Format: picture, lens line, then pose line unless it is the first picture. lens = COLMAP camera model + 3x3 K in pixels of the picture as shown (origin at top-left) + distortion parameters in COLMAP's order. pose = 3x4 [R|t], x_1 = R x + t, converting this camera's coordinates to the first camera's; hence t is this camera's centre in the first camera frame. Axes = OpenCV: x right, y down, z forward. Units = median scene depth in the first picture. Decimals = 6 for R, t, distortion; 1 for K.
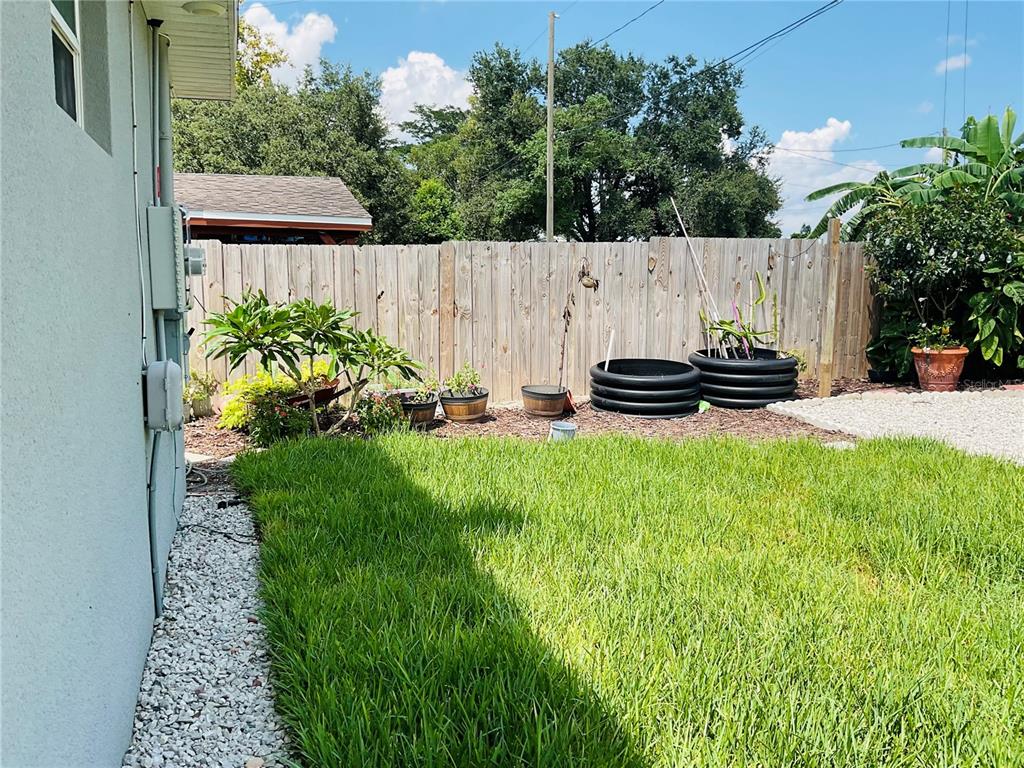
lens RADIAL K [[846.8, 0, 510.1], [0, 846.8, 388.4], [0, 0, 1]] dist [0.086242, -0.156496]
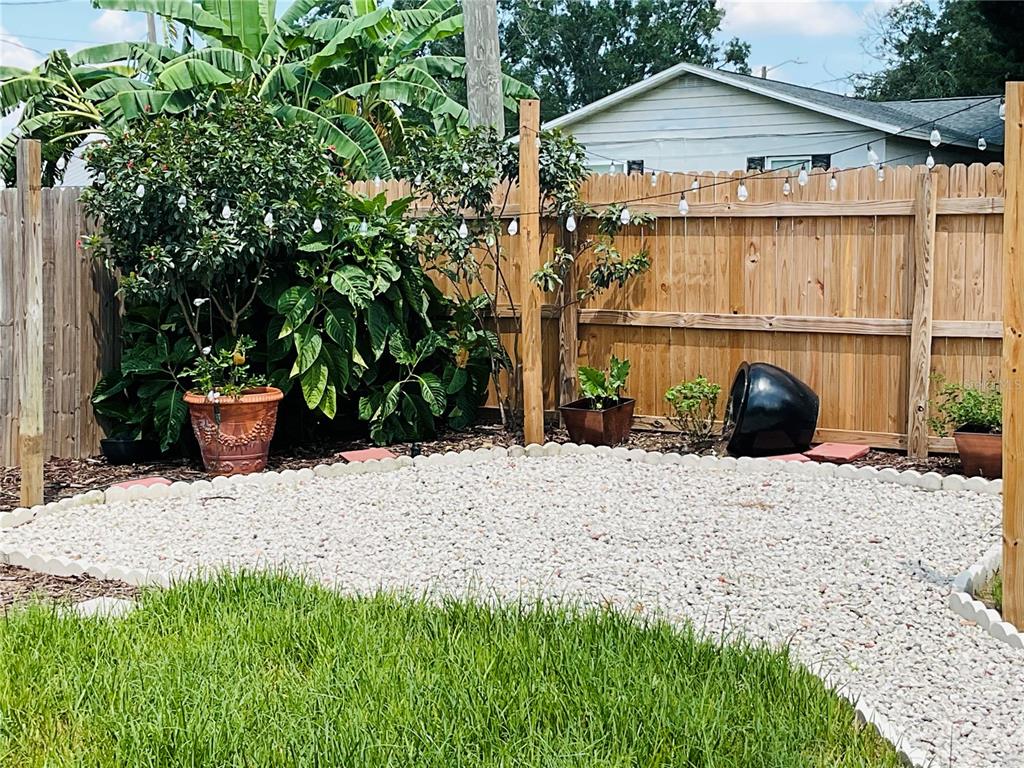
lens RADIAL K [[1692.6, 0, 512.9], [0, 1692.6, 378.6], [0, 0, 1]] dist [0.078531, 0.000000]
pose [[0.776057, -0.044638, 0.629081, -0.024952], [0.077418, 0.996691, -0.024782, -0.015989], [-0.625893, 0.067934, 0.776945, 0.076003]]
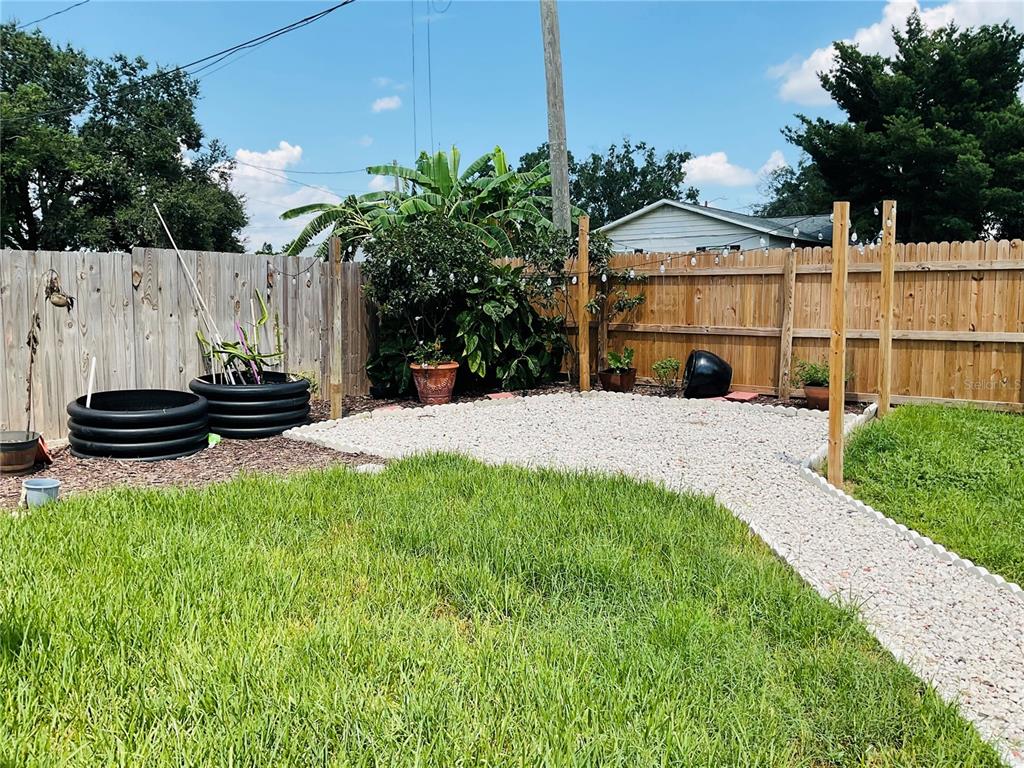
lens RADIAL K [[846.8, 0, 508.5], [0, 846.8, 380.8], [0, 0, 1]] dist [0.086242, -0.156496]
pose [[0.823462, -0.052994, 0.564891, -0.018857], [0.068803, 0.997608, -0.006709, -0.012417], [-0.563184, 0.044391, 0.825138, 0.081490]]
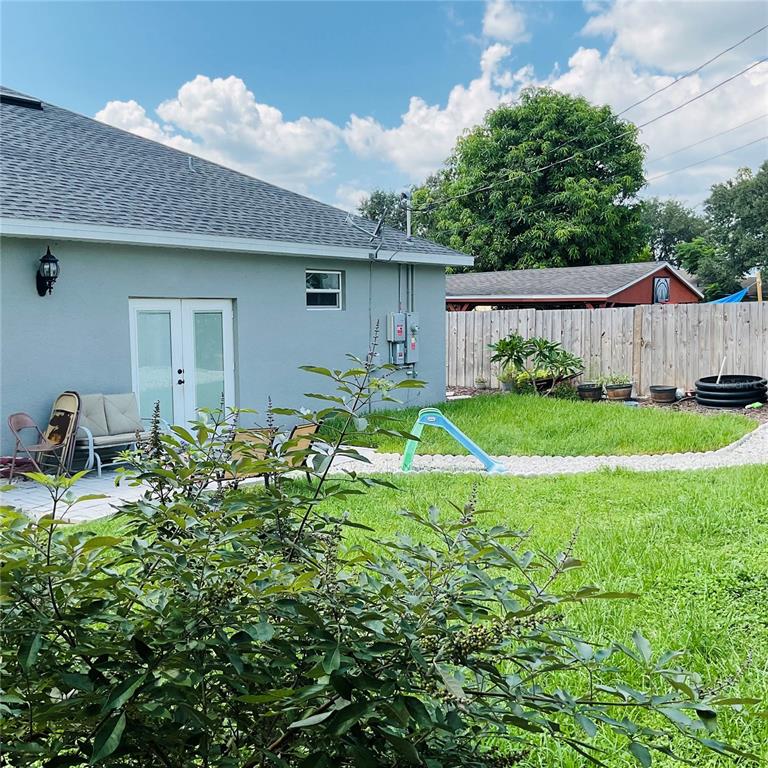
lens RADIAL K [[843.8, 0, 385.4], [0, 843.8, 383.8], [0, 0, 1]] dist [0.028344, 0.000000]
pose [[0.594993, 0.054412, -0.801887, 1.024785], [-0.097392, 0.995235, -0.004733, 0.055462], [0.797808, 0.080913, 0.597457, -0.490359]]
